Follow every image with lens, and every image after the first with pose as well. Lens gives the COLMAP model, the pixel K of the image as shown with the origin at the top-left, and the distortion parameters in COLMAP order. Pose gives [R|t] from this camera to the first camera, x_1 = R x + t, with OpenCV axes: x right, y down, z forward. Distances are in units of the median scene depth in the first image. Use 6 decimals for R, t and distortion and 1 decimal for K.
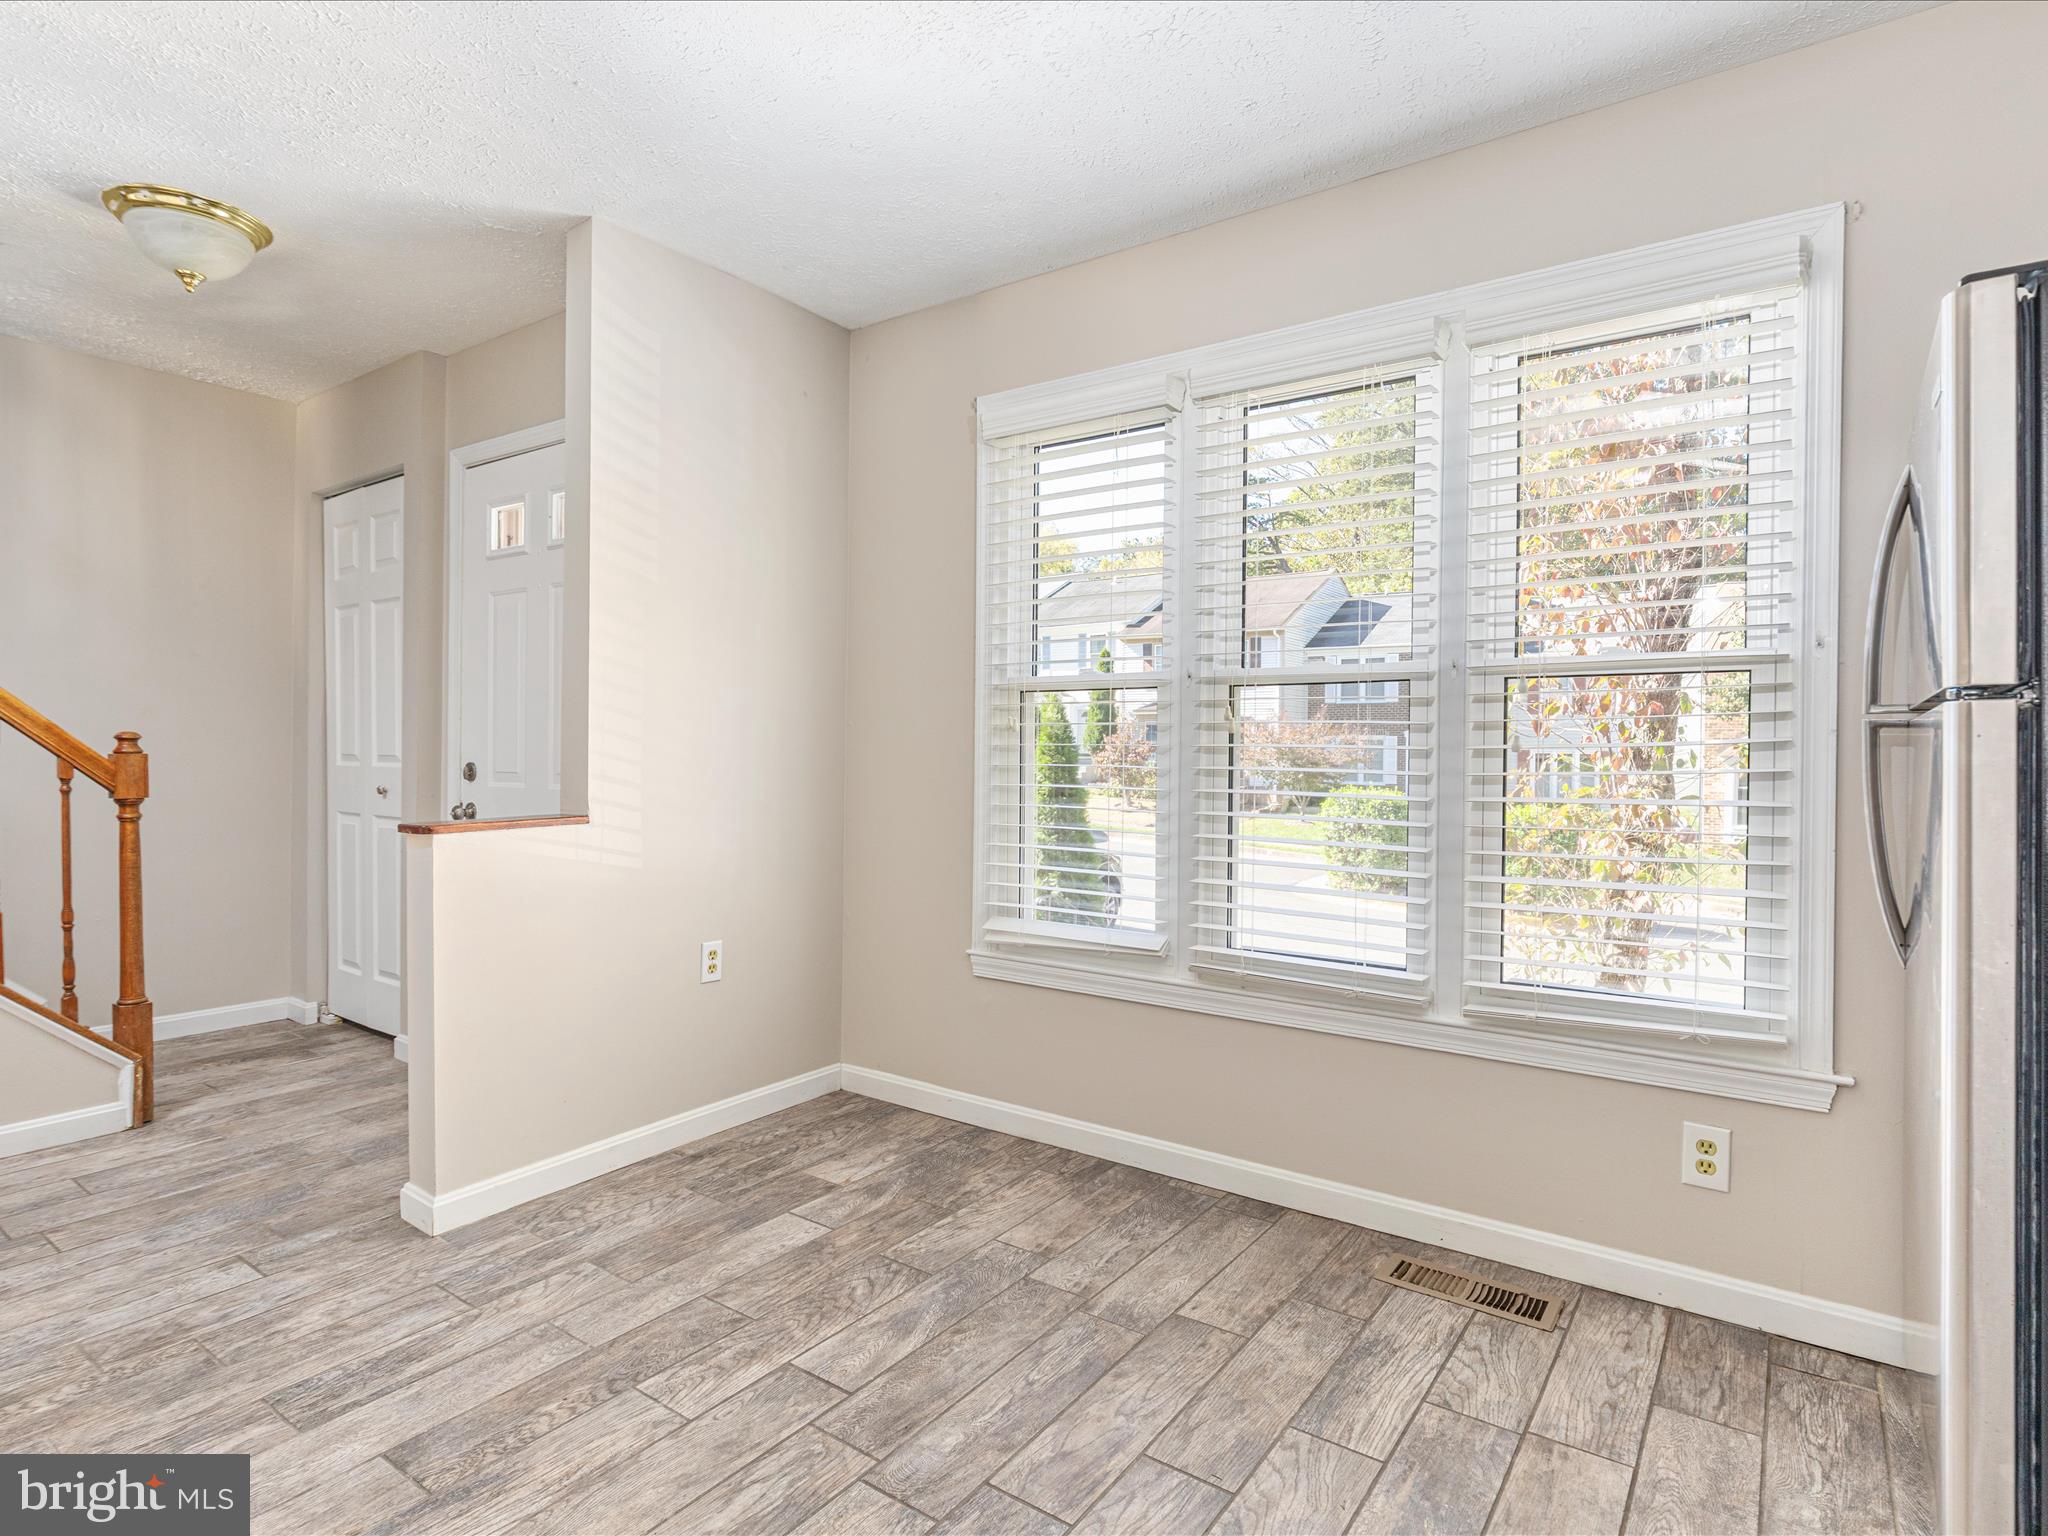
lens RADIAL K [[1187.9, 0, 1267.2], [0, 1187.9, 768.1], [0, 0, 1]] dist [-0.004662, -0.003302]
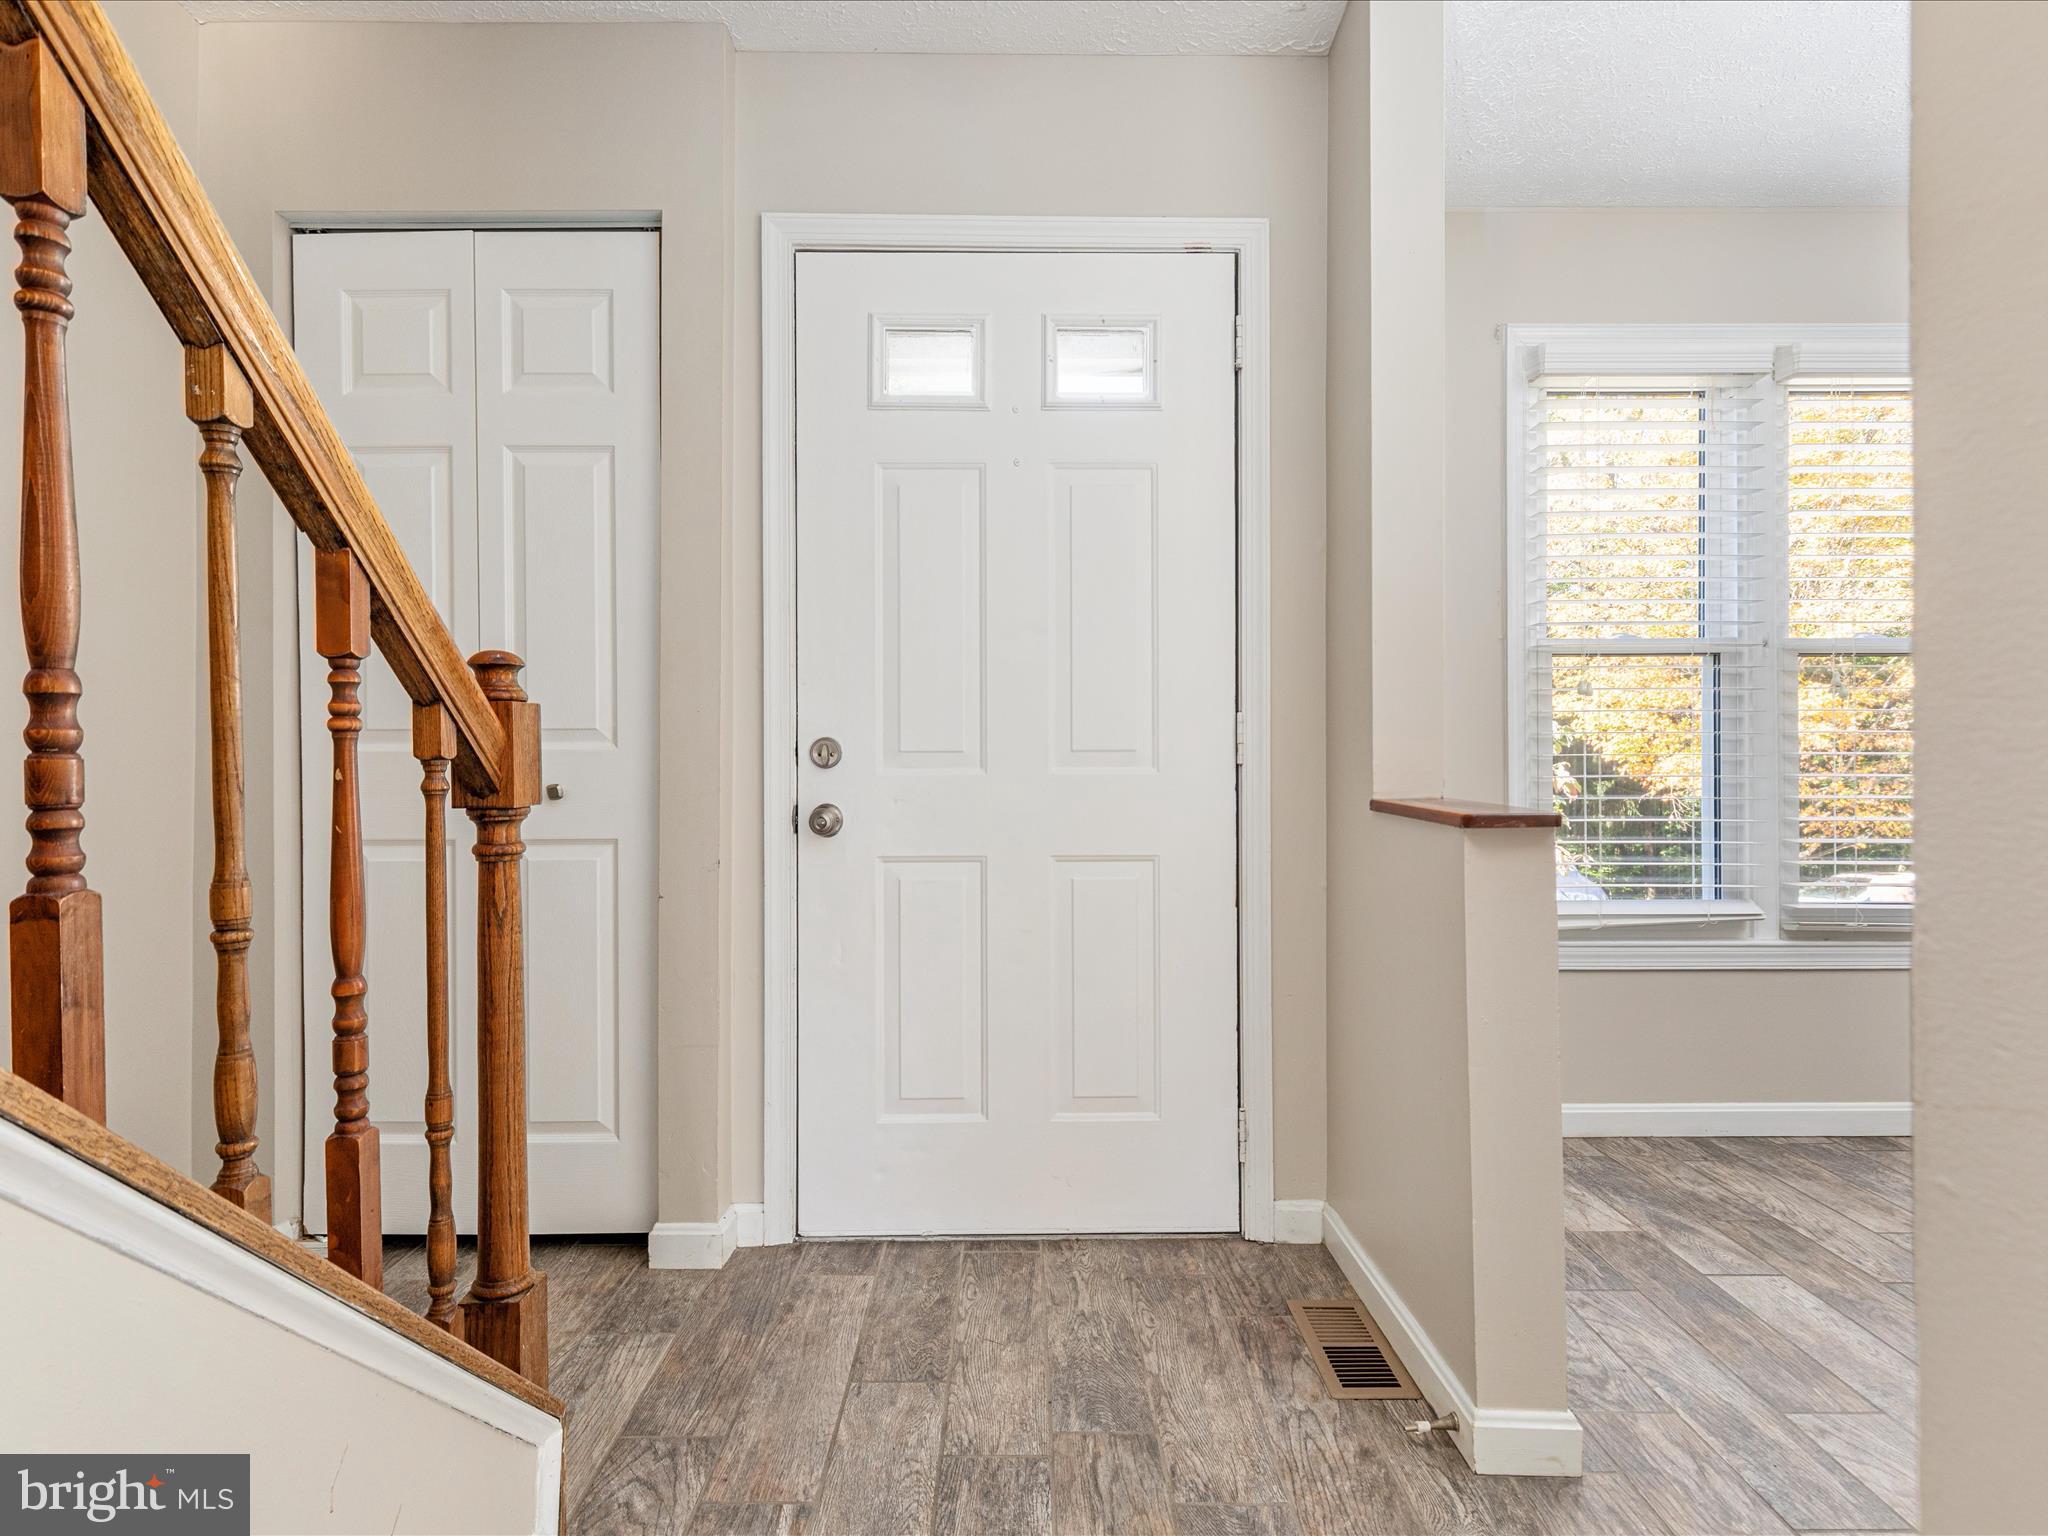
lens RADIAL K [[1037.6, 0, 1017.7], [0, 1037.6, 765.5], [0, 0, 1]] dist [0.002171, -0.000810]
pose [[0.821798, -0.017612, 0.569507, -1.127558], [0.020389, 0.999791, 0.001496, 0.013589], [-0.569414, 0.010382, 0.821985, 0.642965]]
